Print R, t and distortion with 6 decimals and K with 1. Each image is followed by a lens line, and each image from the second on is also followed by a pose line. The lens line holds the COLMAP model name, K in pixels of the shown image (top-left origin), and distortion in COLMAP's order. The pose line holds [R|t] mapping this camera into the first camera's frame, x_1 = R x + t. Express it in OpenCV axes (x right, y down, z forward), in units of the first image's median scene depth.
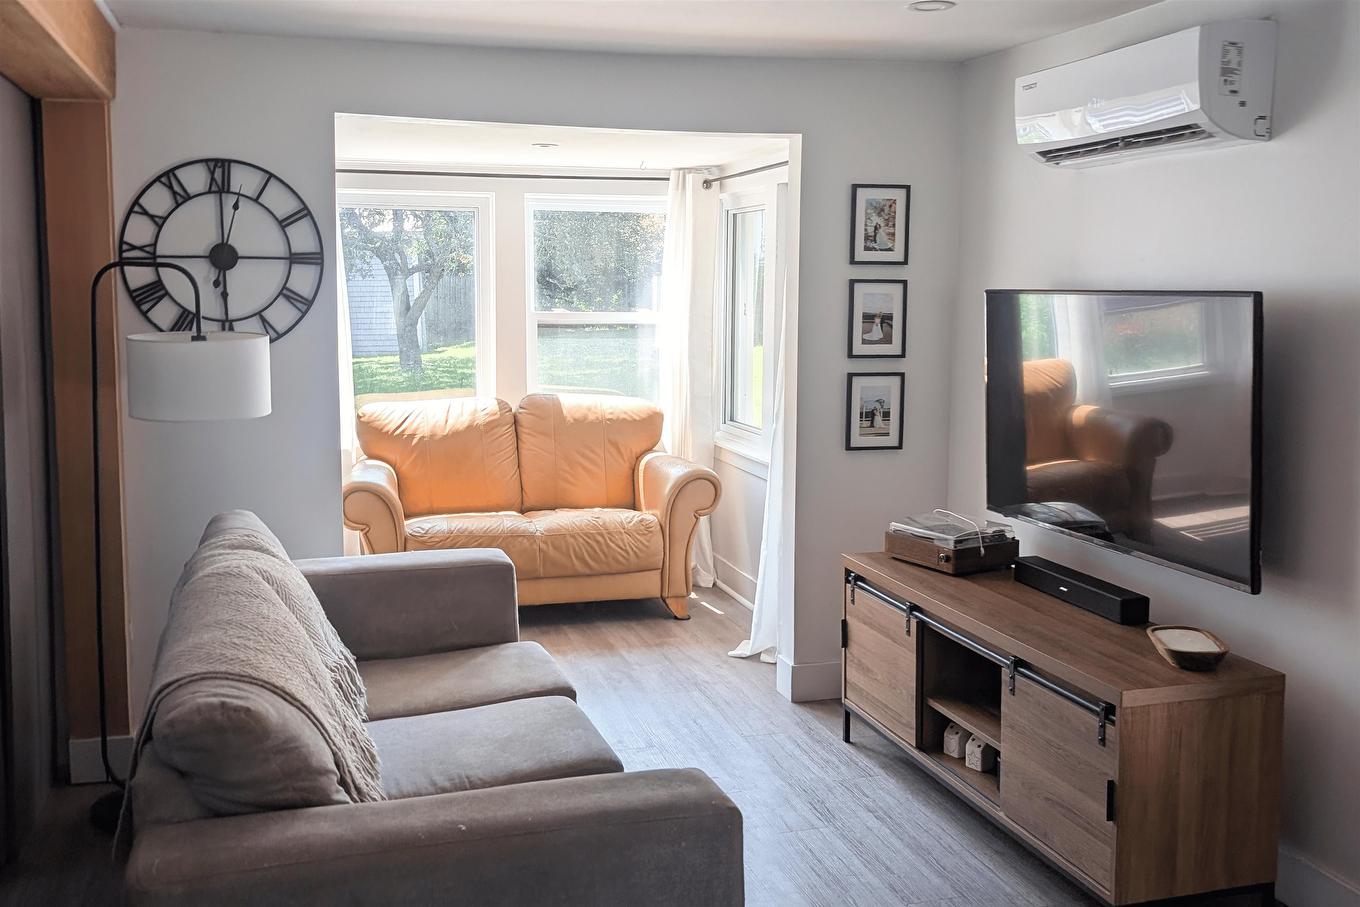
lens RADIAL K [[1313.0, 0, 677.5], [0, 1313.0, 439.0], [0, 0, 1]] dist [0.065961, 0.000000]
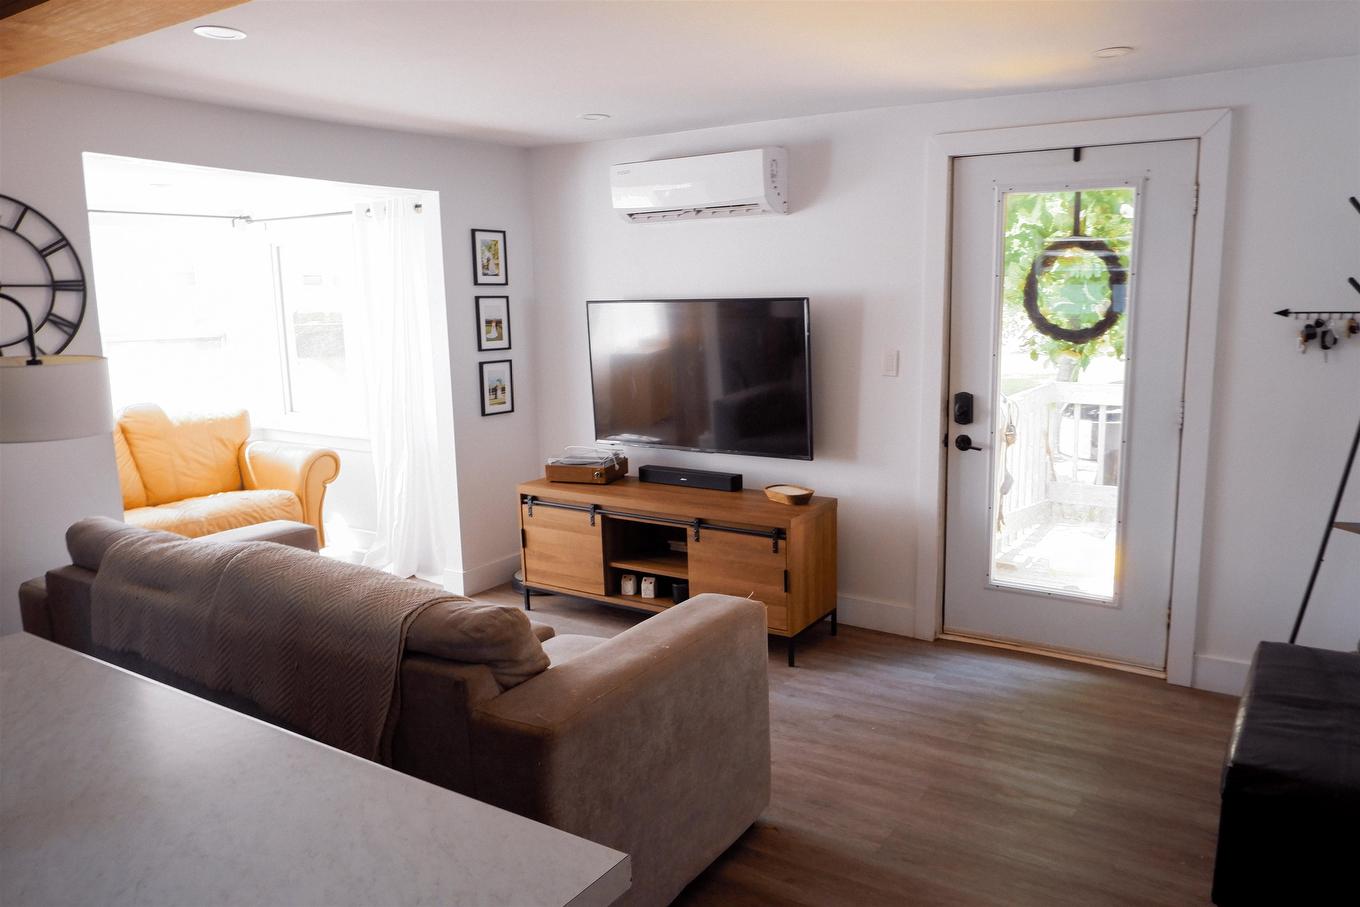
lens RADIAL K [[980.1, 0, 681.7], [0, 980.1, 462.5], [0, 0, 1]] dist [0.019853, 0.003893]
pose [[0.753904, -0.129166, 0.644162, -0.443189], [0.098882, 0.991622, 0.083111, -0.009873], [-0.649500, 0.001038, 0.760361, 0.052293]]
